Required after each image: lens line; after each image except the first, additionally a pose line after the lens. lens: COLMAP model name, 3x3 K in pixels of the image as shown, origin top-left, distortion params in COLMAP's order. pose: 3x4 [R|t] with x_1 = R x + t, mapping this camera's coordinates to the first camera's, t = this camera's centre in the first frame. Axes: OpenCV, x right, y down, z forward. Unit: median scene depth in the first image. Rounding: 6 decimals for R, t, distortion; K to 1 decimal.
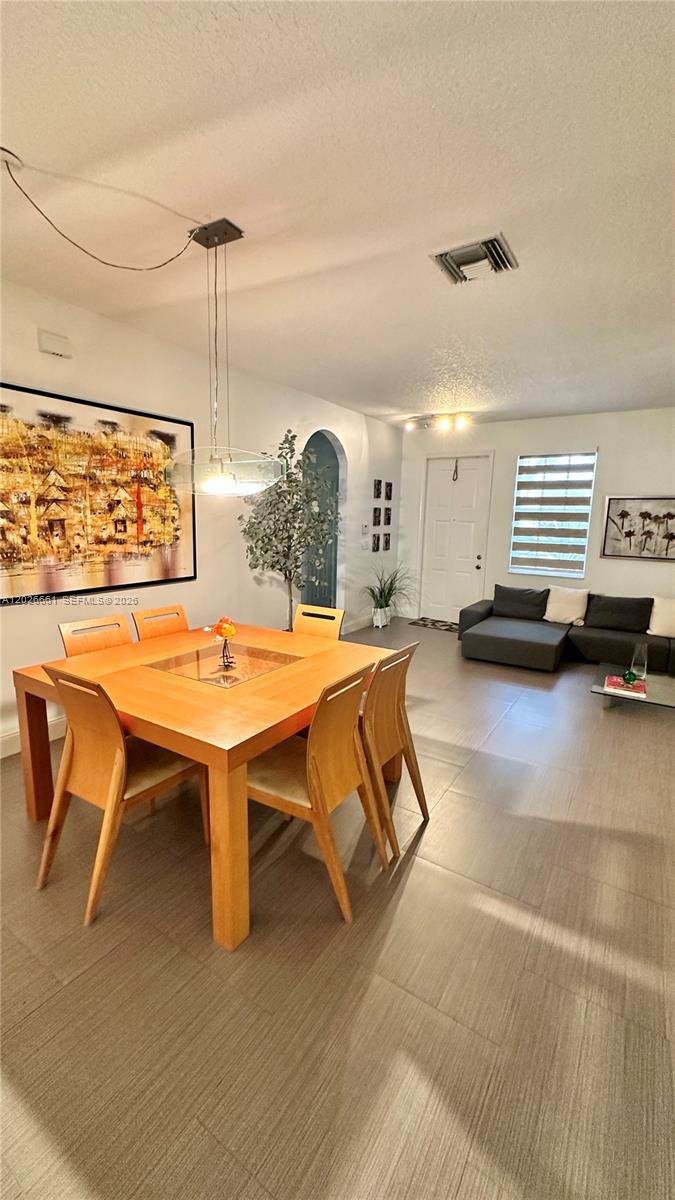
lens RADIAL K [[481.3, 0, 338.4], [0, 481.3, 599.9], [0, 0, 1]] dist [-0.001727, 0.000652]
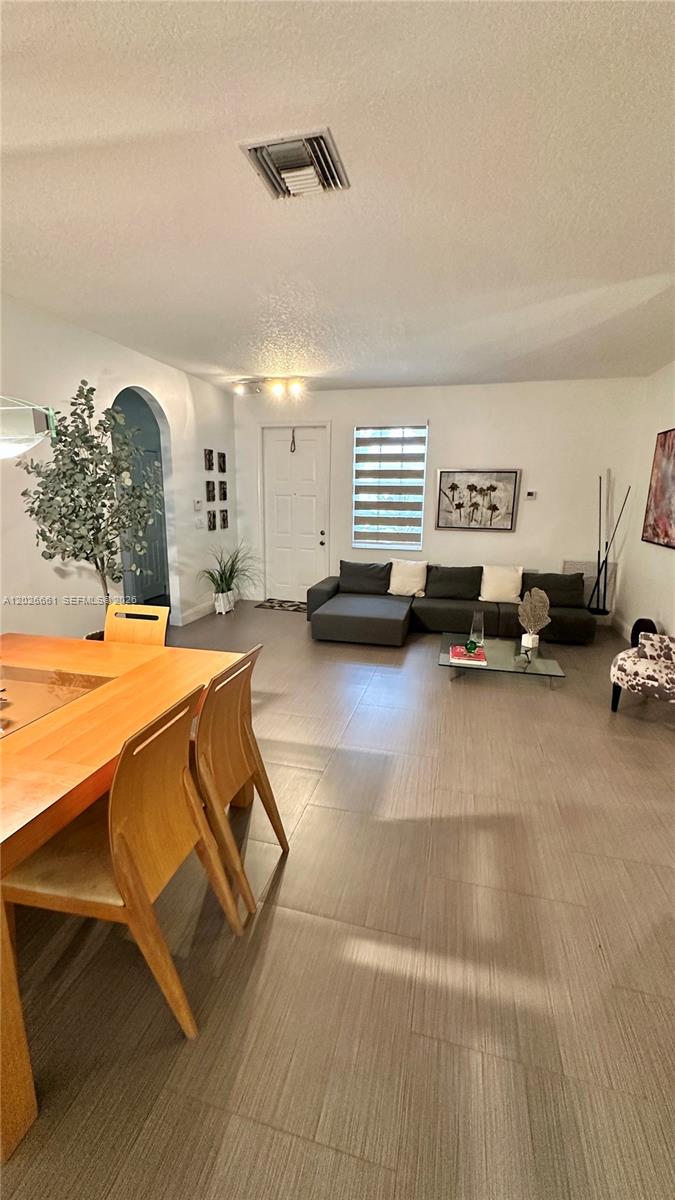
lens RADIAL K [[481.3, 0, 337.2], [0, 481.3, 599.9], [0, 0, 1]] dist [-0.001727, 0.000652]
pose [[0.949652, -0.076057, 0.303934, 0.029887], [0.060763, 0.996378, 0.059479, -0.018412], [-0.307357, -0.038017, 0.950834, 0.122248]]
